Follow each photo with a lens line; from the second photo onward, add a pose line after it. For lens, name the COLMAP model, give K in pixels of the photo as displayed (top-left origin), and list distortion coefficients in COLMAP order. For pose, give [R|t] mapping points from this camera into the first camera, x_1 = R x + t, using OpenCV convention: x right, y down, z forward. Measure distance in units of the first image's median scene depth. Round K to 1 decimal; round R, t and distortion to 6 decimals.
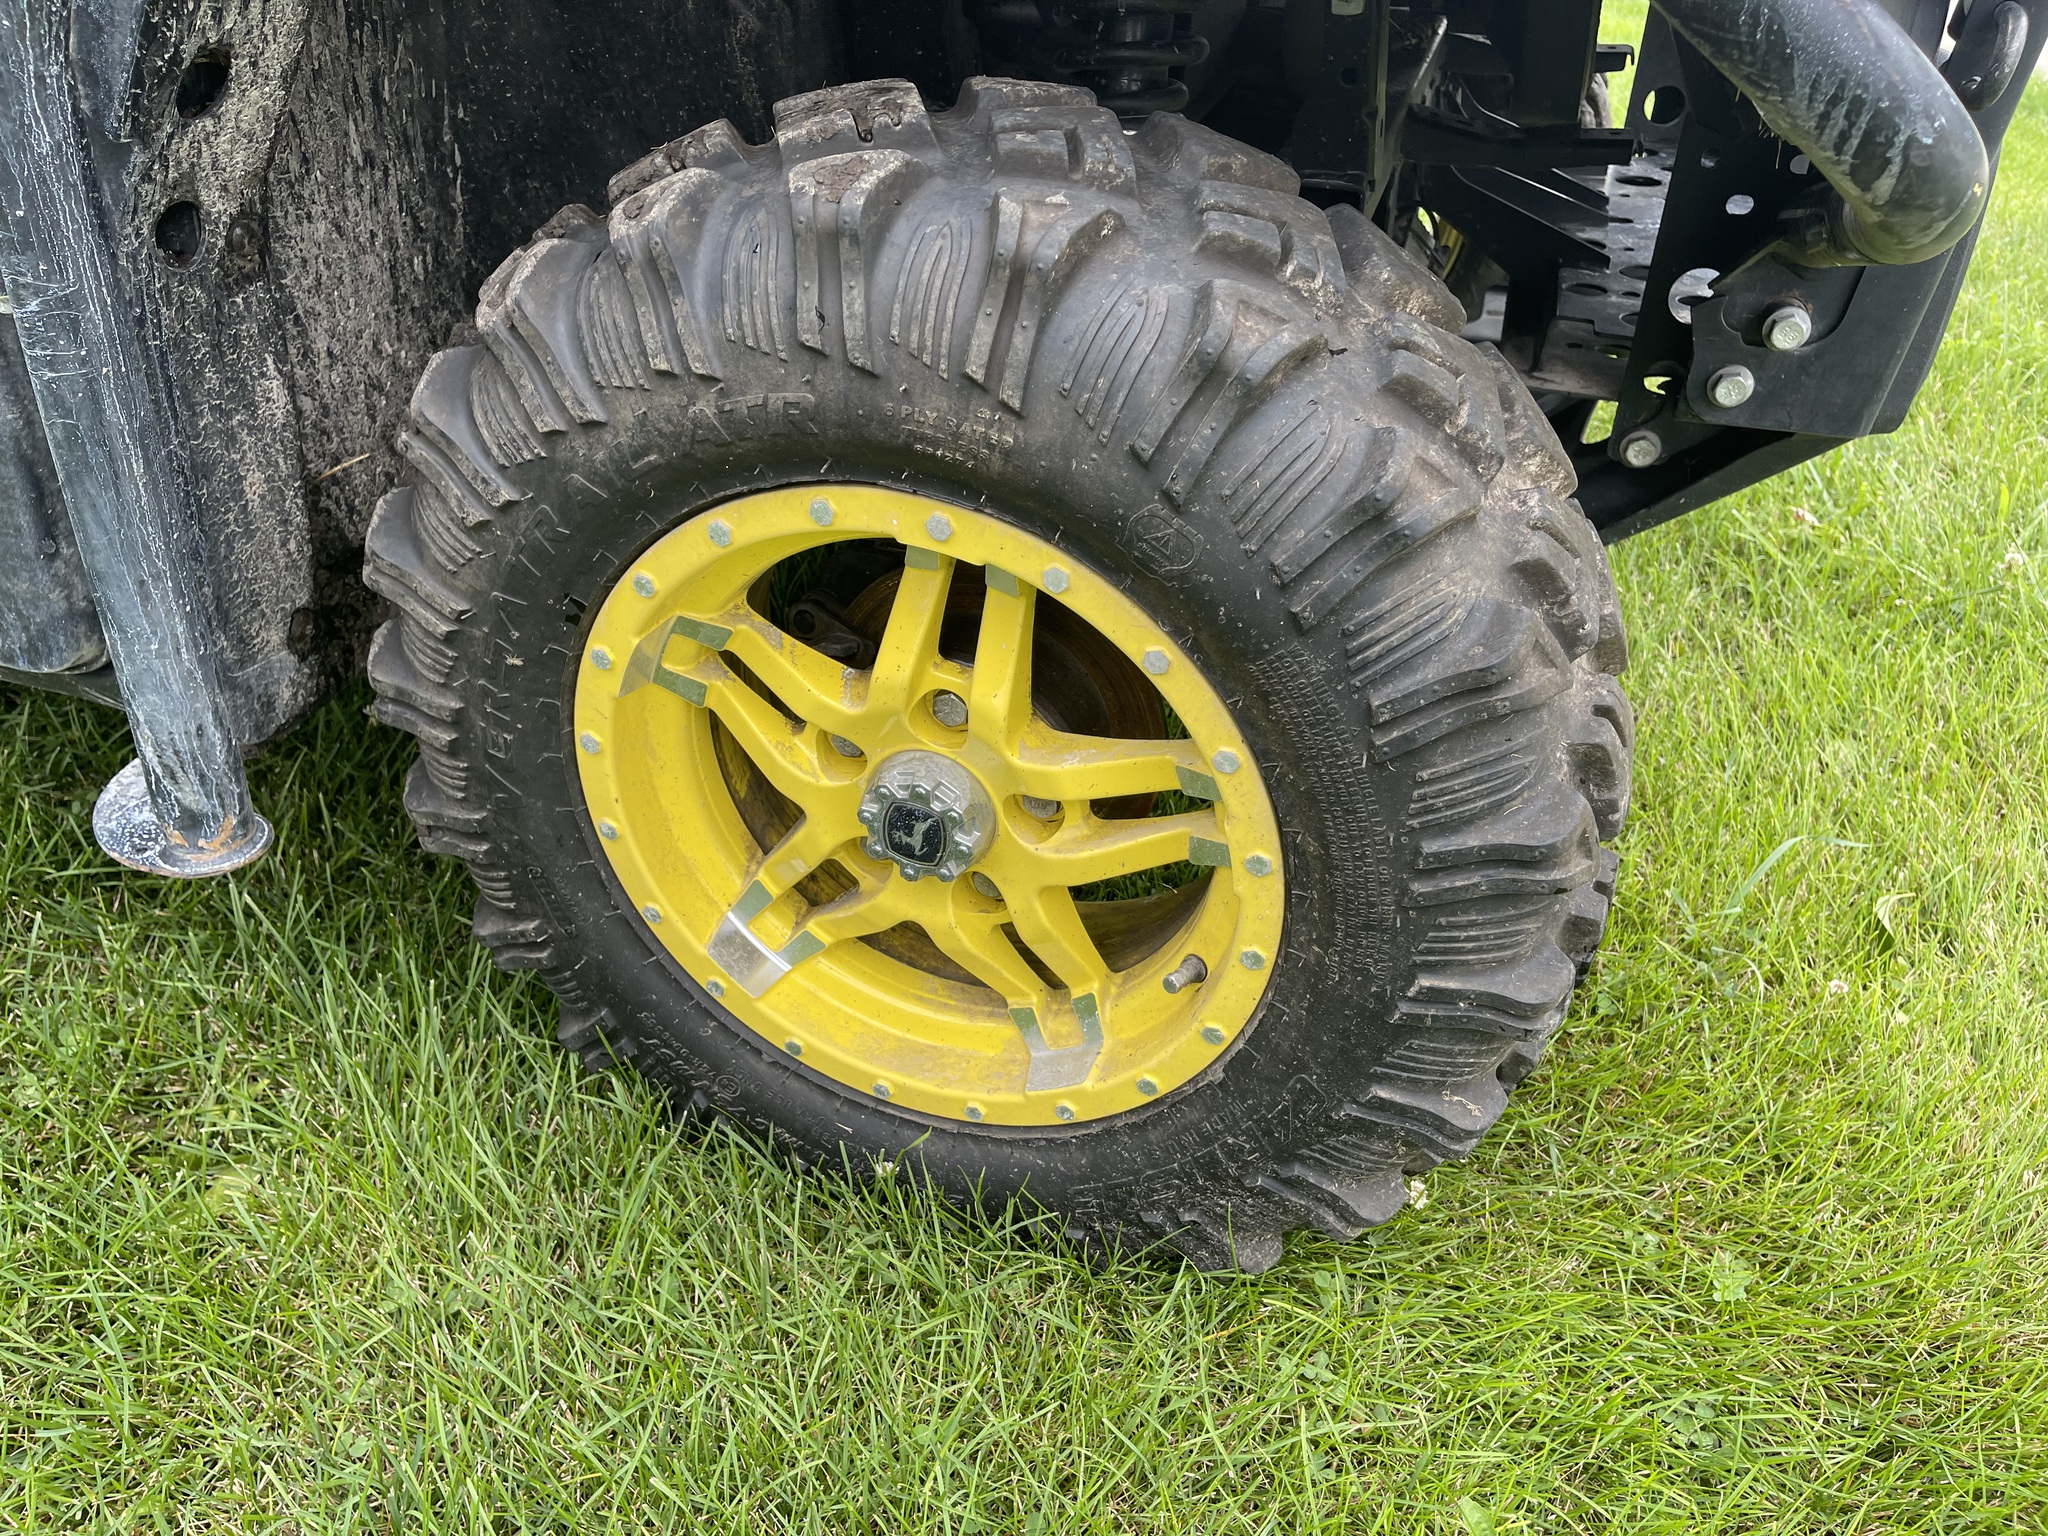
lens RADIAL K [[1550.1, 0, 1017.3], [0, 1550.1, 777.3], [0, 0, 1]] dist [0.077820, -0.104594]
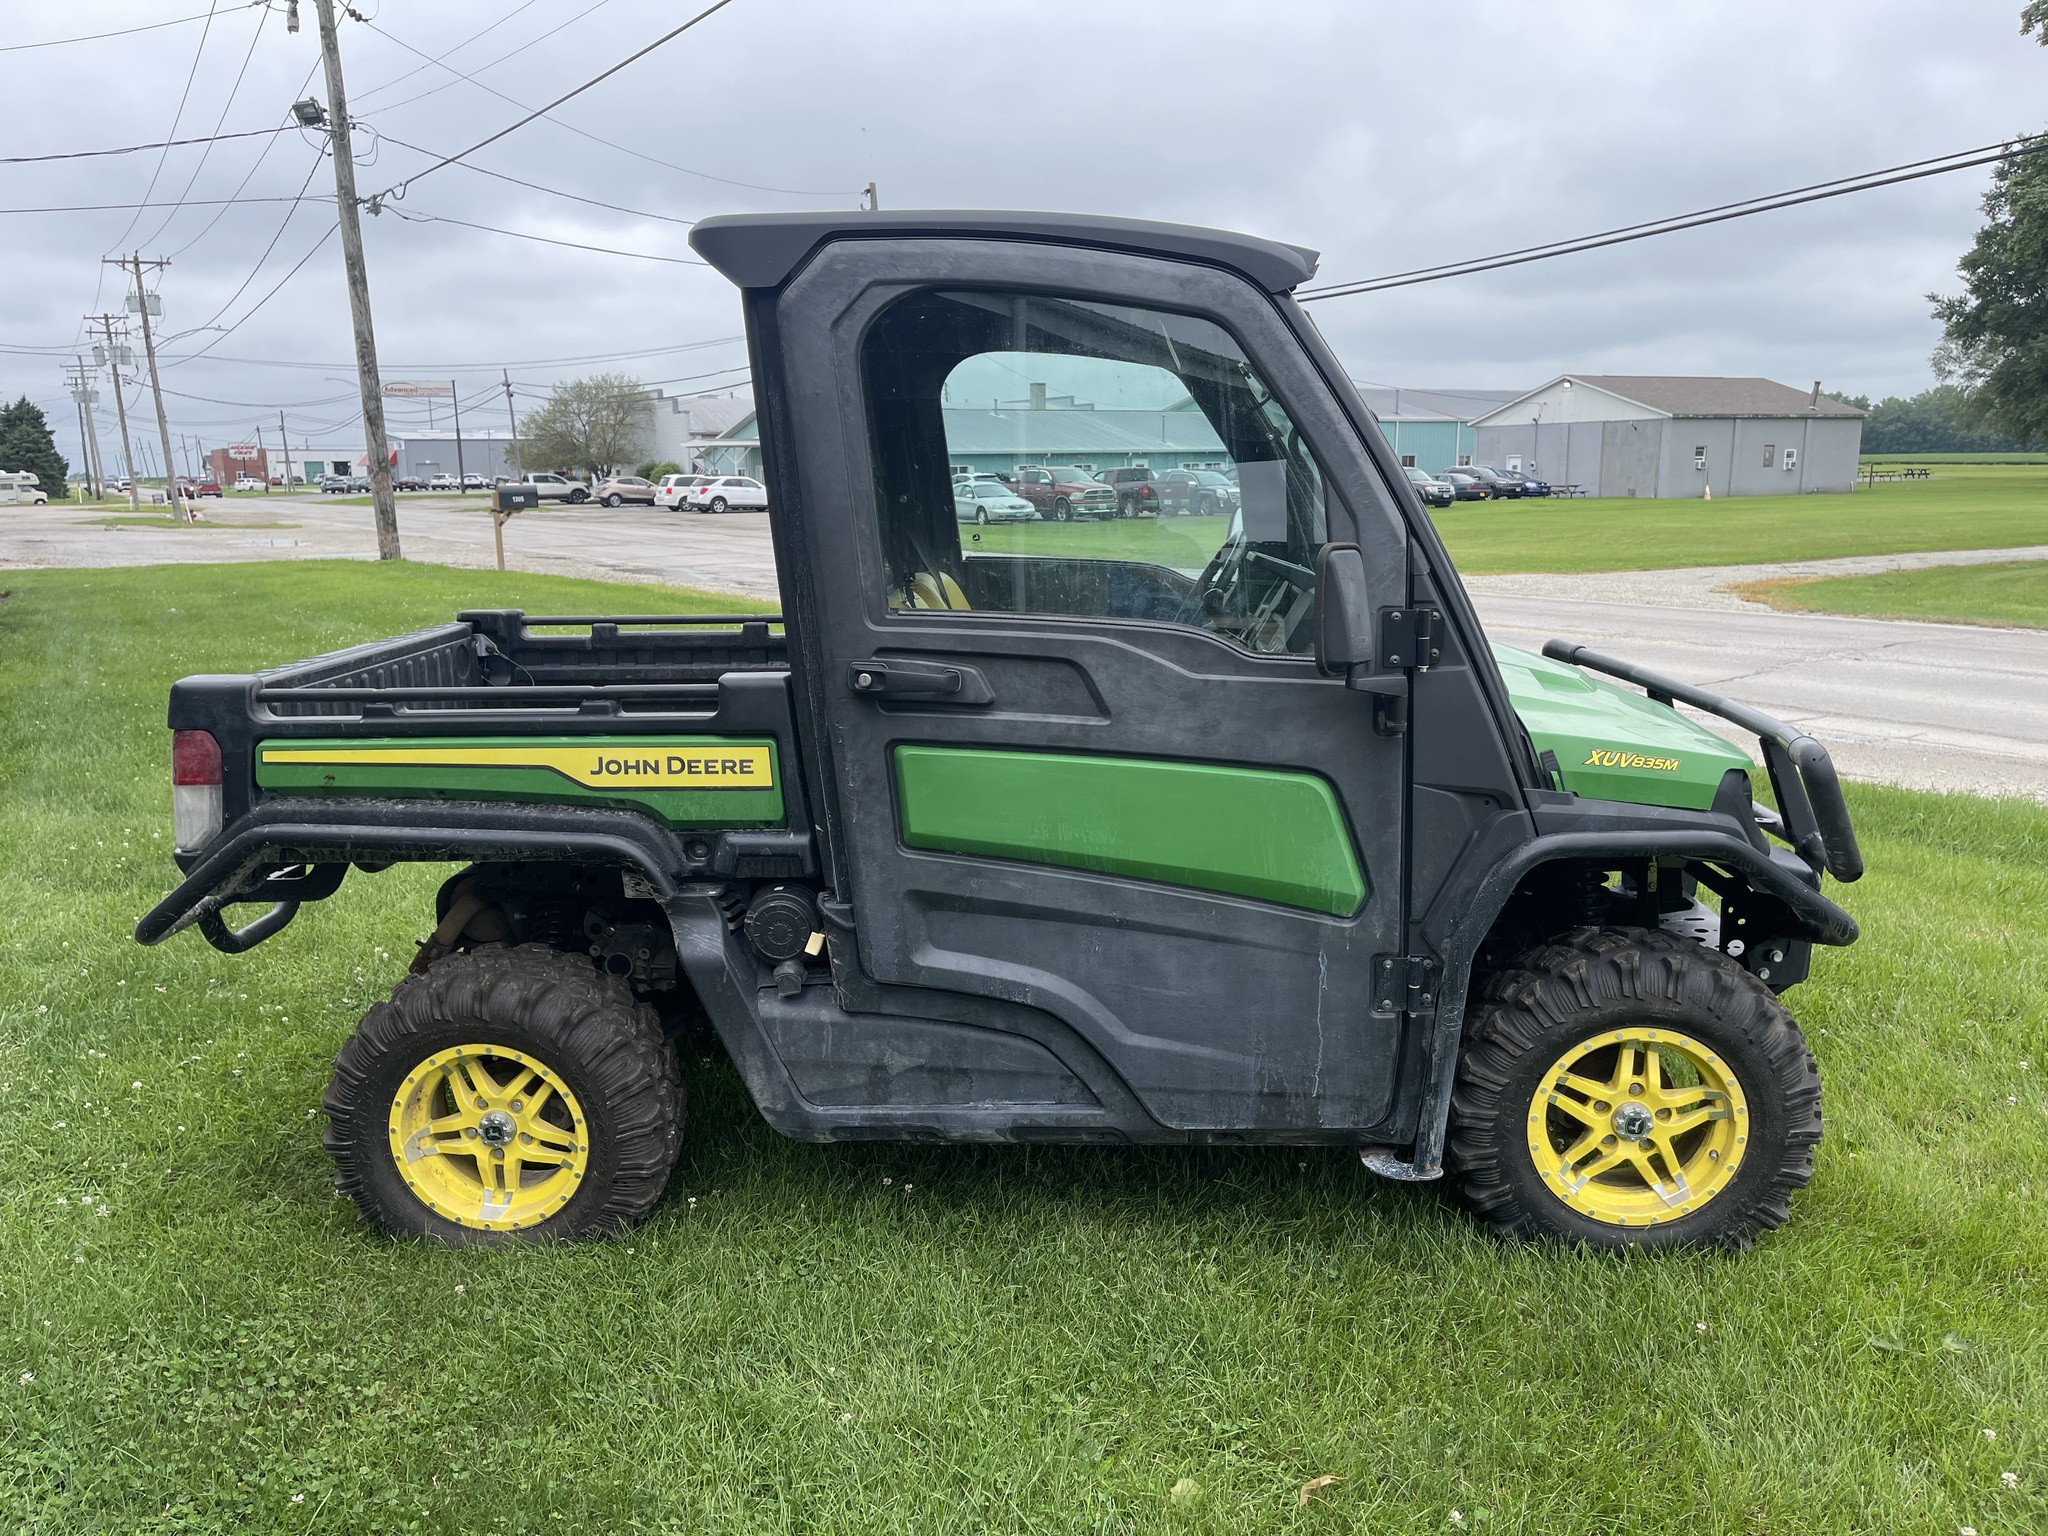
lens RADIAL K [[1550.1, 0, 1017.3], [0, 1550.1, 777.3], [0, 0, 1]] dist [0.077820, -0.104594]
pose [[0.966729, -0.112016, 0.229974, -2.179568], [0.190808, 0.914554, -0.356626, 0.318141], [-0.170376, 0.388642, 0.905500, -2.324002]]
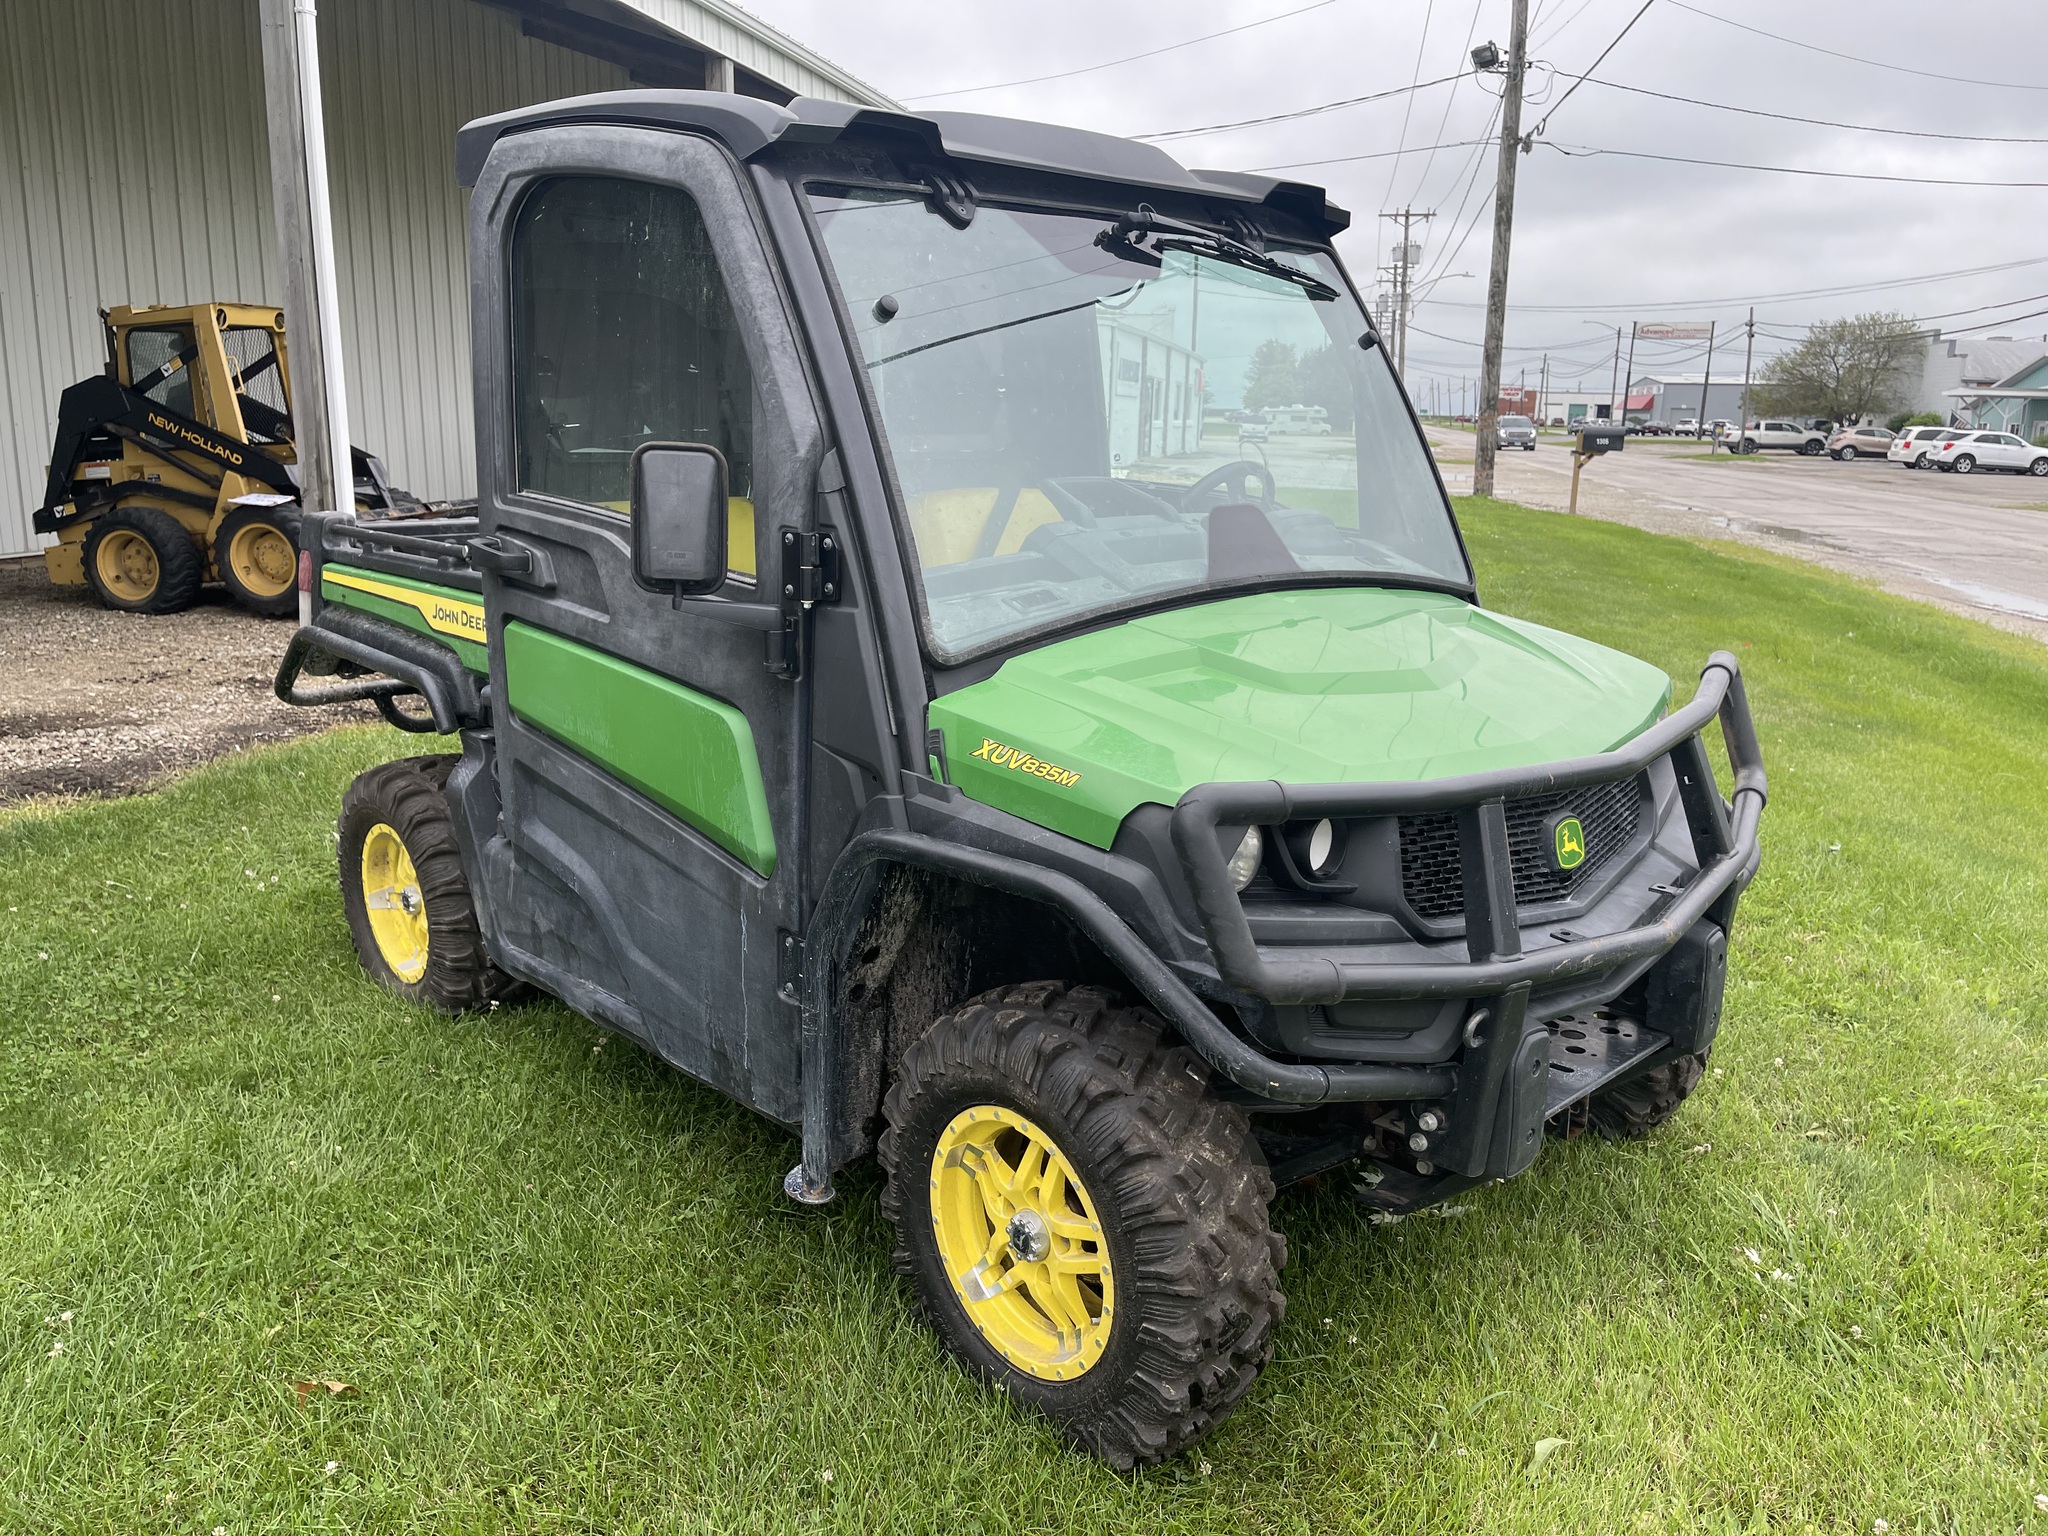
lens RADIAL K [[1557.7, 0, 1015.8], [0, 1557.7, 769.2], [0, 0, 1]] dist [0.066015, -0.094417]
pose [[0.872478, 0.079865, -0.482082, 1.186072], [-0.253509, 0.917383, -0.306824, 0.124036], [0.417750, 0.389909, 0.820644, -1.575099]]
